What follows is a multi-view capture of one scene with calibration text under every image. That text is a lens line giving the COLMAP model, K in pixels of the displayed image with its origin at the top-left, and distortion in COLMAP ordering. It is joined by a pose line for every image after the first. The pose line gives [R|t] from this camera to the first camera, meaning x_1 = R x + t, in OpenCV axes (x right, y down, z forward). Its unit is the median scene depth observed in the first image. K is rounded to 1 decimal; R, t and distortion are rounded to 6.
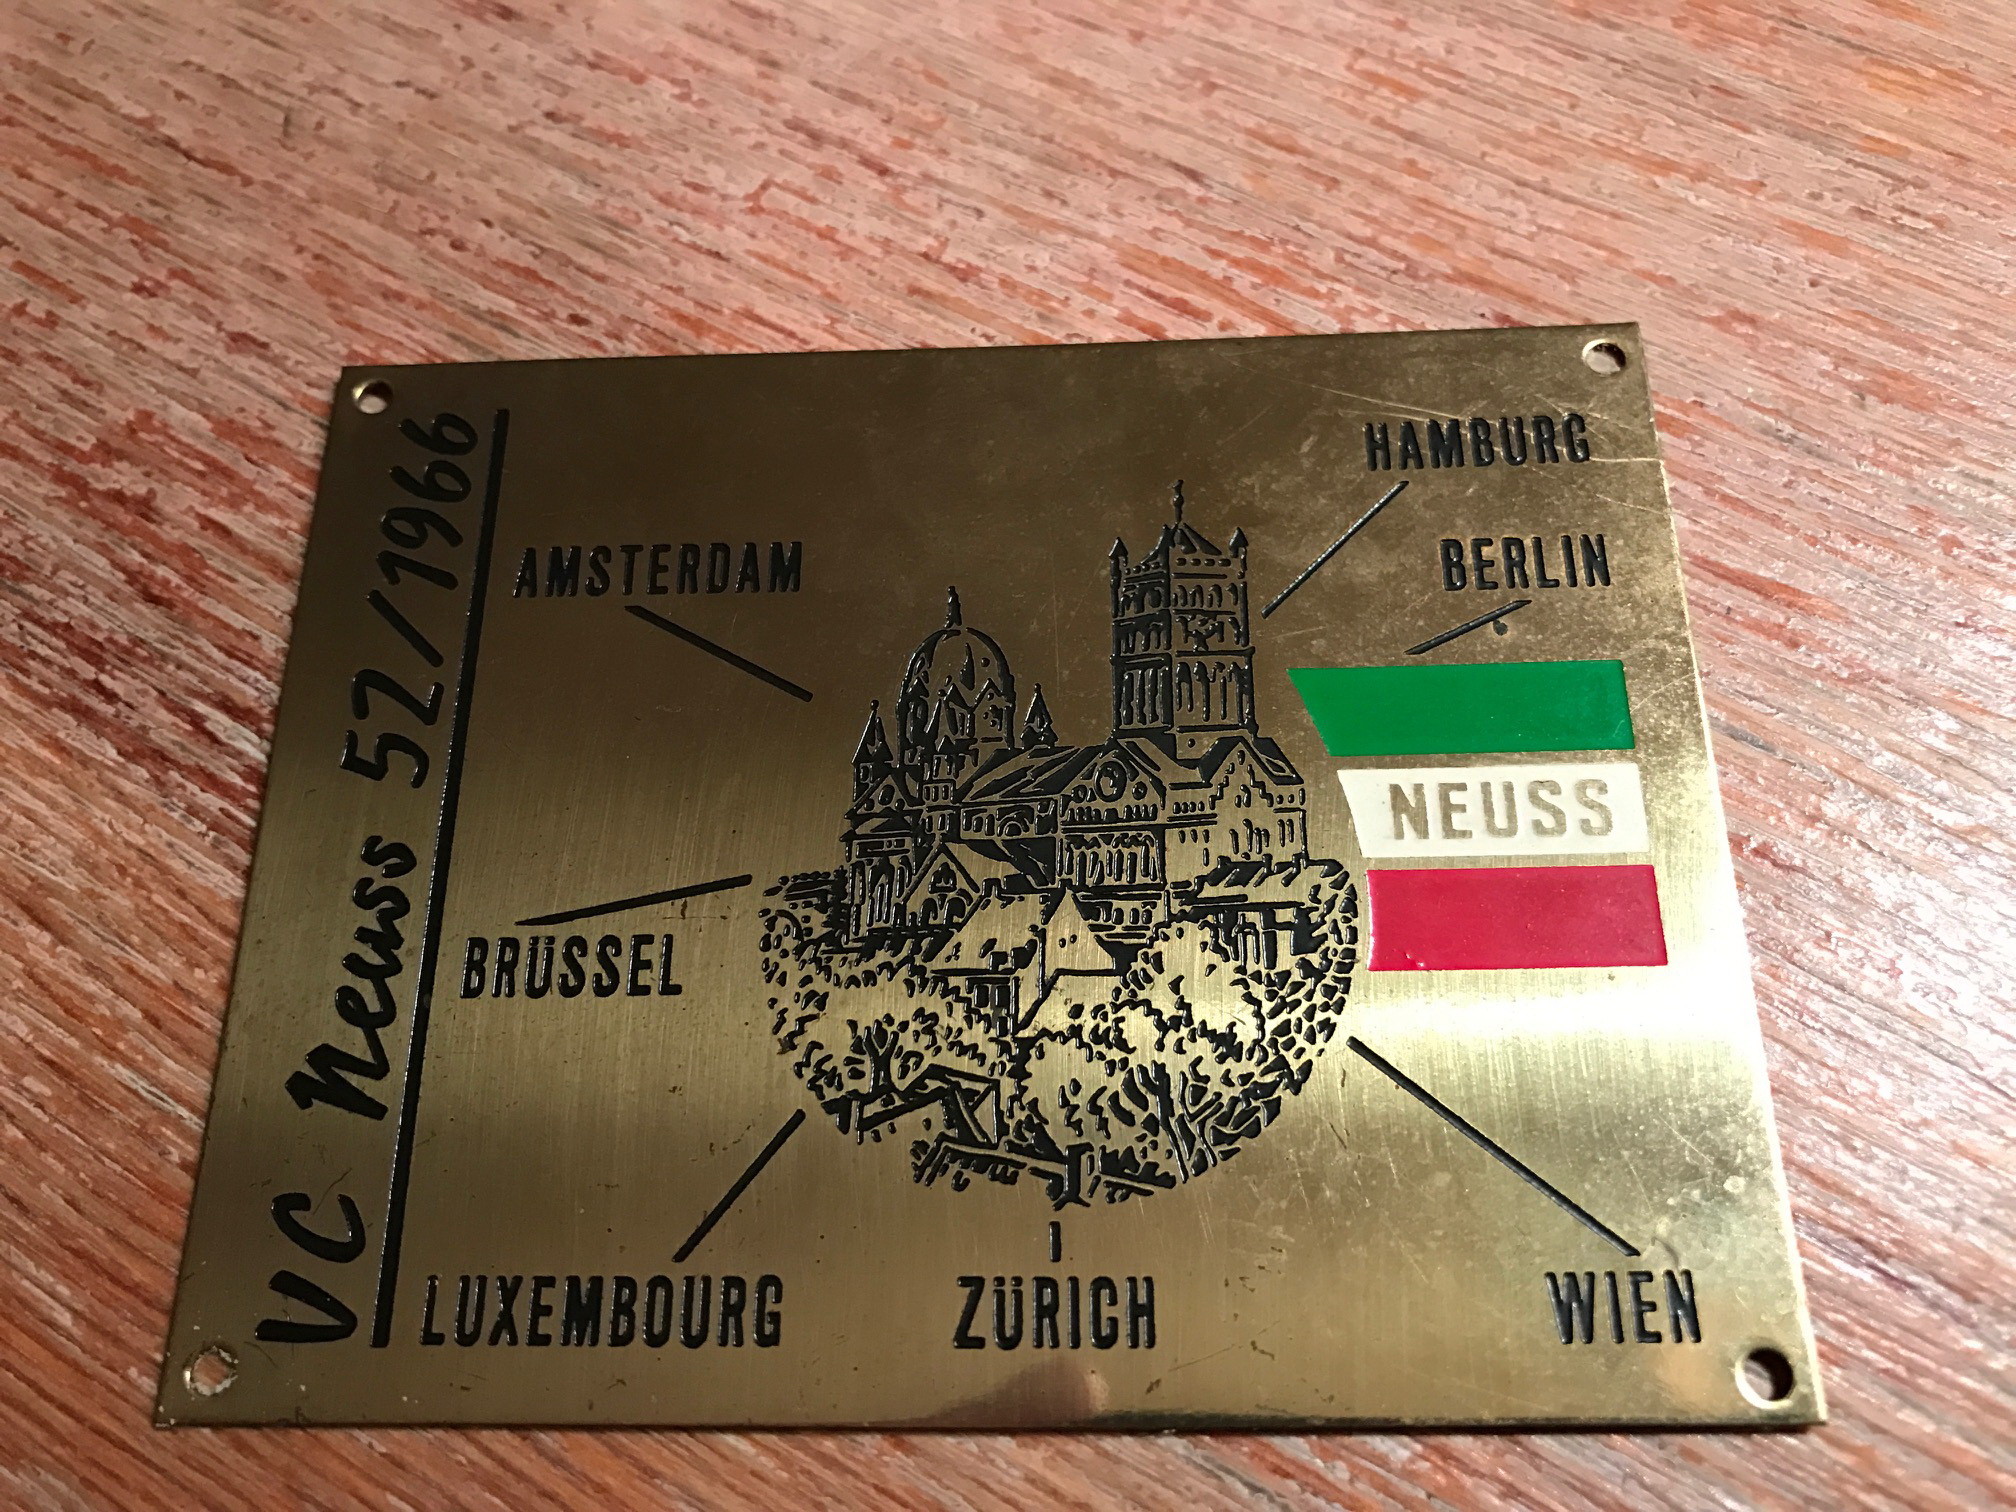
lens RADIAL K [[1728.6, 0, 1008.0], [0, 1728.6, 756.0], [0, 0, 1]] dist [0.124269, -0.460037]
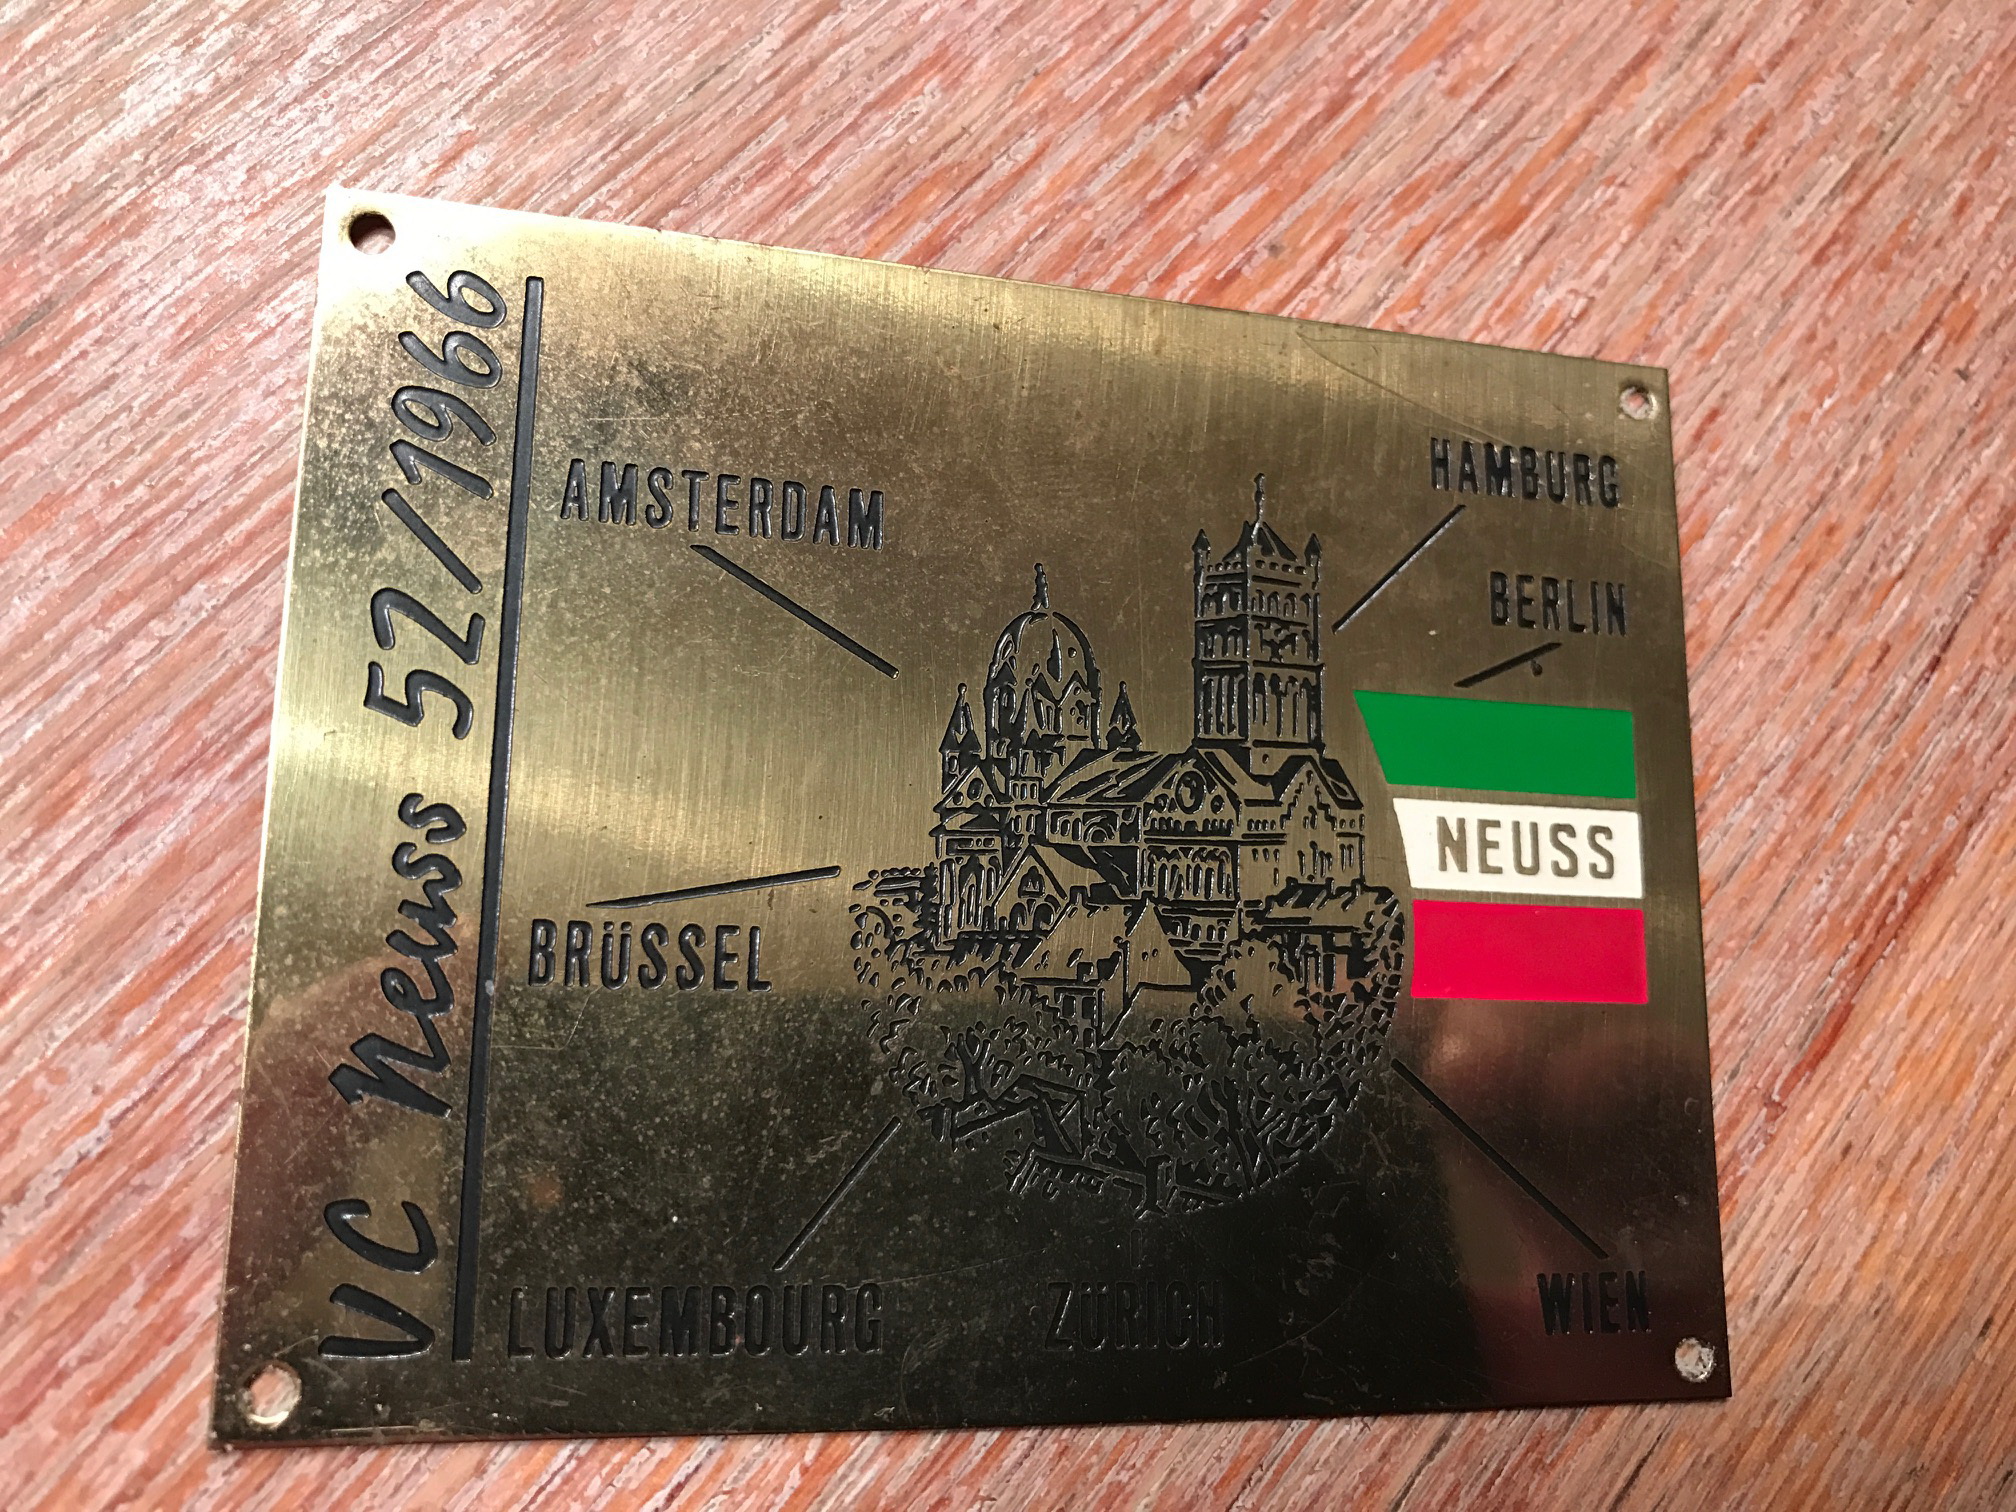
lens RADIAL K [[1728.6, 0, 1008.0], [0, 1728.6, 756.0], [0, 0, 1]] dist [0.124269, -0.460037]
pose [[0.947847, 0.069852, 0.310978, -0.364972], [-0.136050, 0.971006, 0.196566, -0.194116], [-0.288231, -0.228623, 0.929868, 0.092649]]
